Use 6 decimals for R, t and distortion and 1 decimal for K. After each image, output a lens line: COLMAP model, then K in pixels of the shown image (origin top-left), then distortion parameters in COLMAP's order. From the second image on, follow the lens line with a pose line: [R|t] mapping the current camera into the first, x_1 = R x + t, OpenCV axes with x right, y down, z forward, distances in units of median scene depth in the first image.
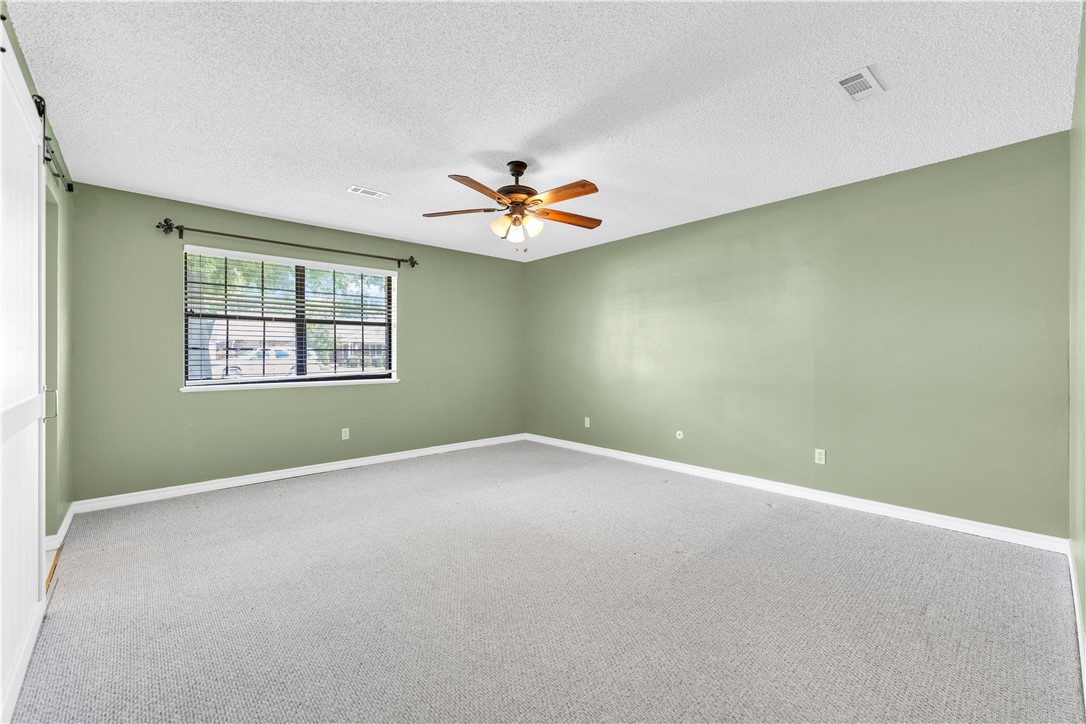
lens RADIAL K [[441.5, 0, 546.2], [0, 441.5, 352.4], [0, 0, 1]] dist [-0.001466, -0.000084]
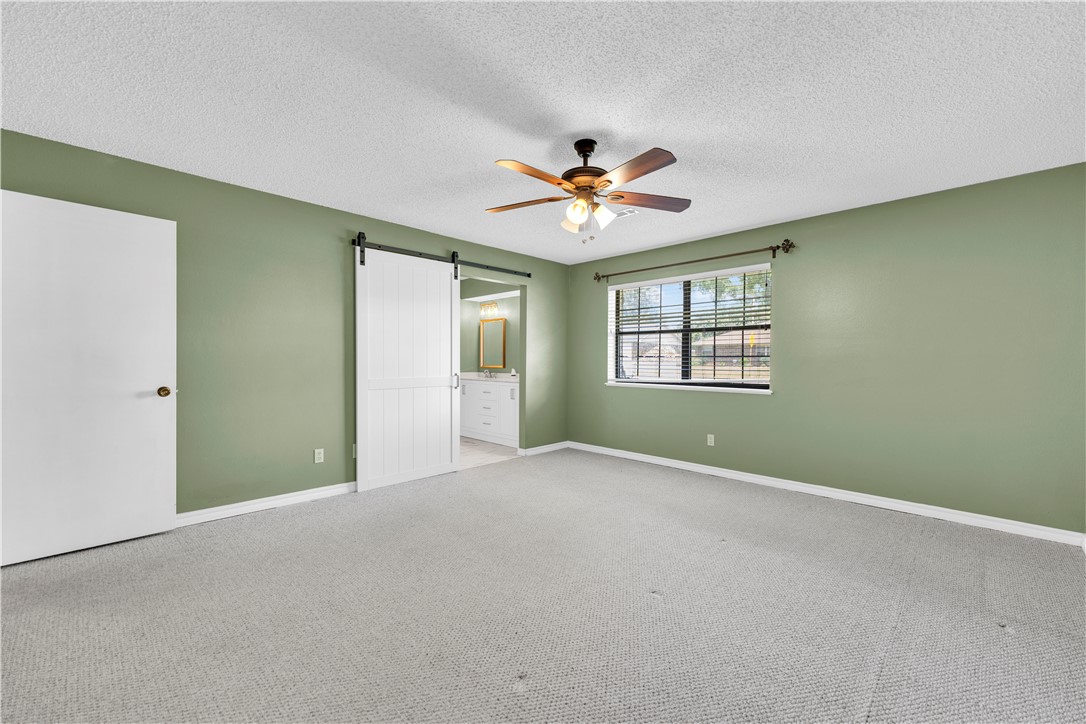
lens RADIAL K [[441.5, 0, 546.1], [0, 441.5, 368.6], [0, 0, 1]] dist [-0.001466, -0.000084]
pose [[0.049132, 0.024372, -0.998495, 0.540089], [0.002096, 0.999698, 0.024504, -0.003850], [0.998790, -0.003296, 0.049066, 0.590416]]
